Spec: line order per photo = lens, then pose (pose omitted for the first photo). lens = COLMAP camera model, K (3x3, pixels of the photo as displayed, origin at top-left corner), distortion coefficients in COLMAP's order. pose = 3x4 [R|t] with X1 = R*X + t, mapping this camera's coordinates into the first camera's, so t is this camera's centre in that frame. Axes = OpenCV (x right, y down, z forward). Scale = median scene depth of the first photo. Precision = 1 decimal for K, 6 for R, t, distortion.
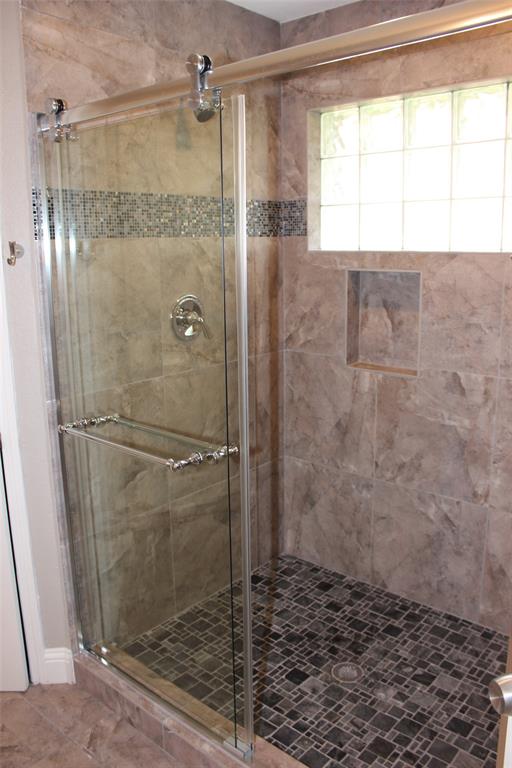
lens RADIAL K [[635.6, 0, 256.0], [0, 635.6, 384.0], [0, 0, 1]] dist [-0.168408, 0.144398]
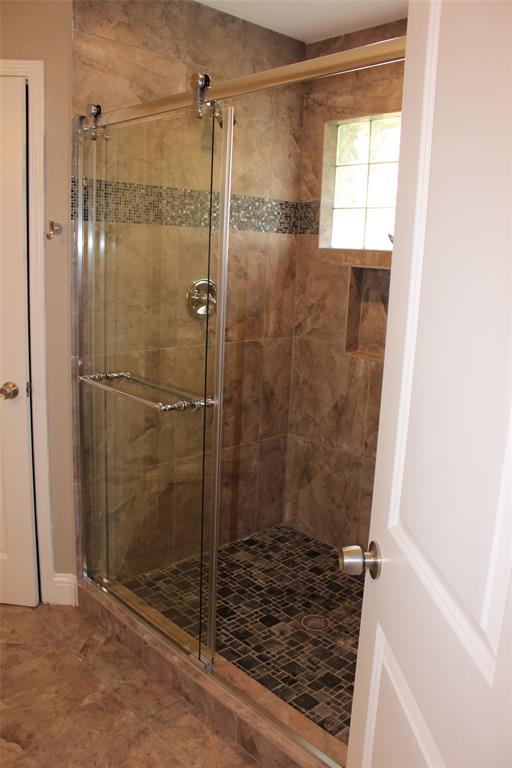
lens RADIAL K [[635.6, 0, 256.0], [0, 635.6, 384.0], [0, 0, 1]] dist [-0.168408, 0.144398]
pose [[0.993233, 0.074819, -0.088829, 0.103960], [-0.075948, 0.997068, -0.009390, 0.054270], [0.087866, 0.016073, 0.996003, -0.129640]]
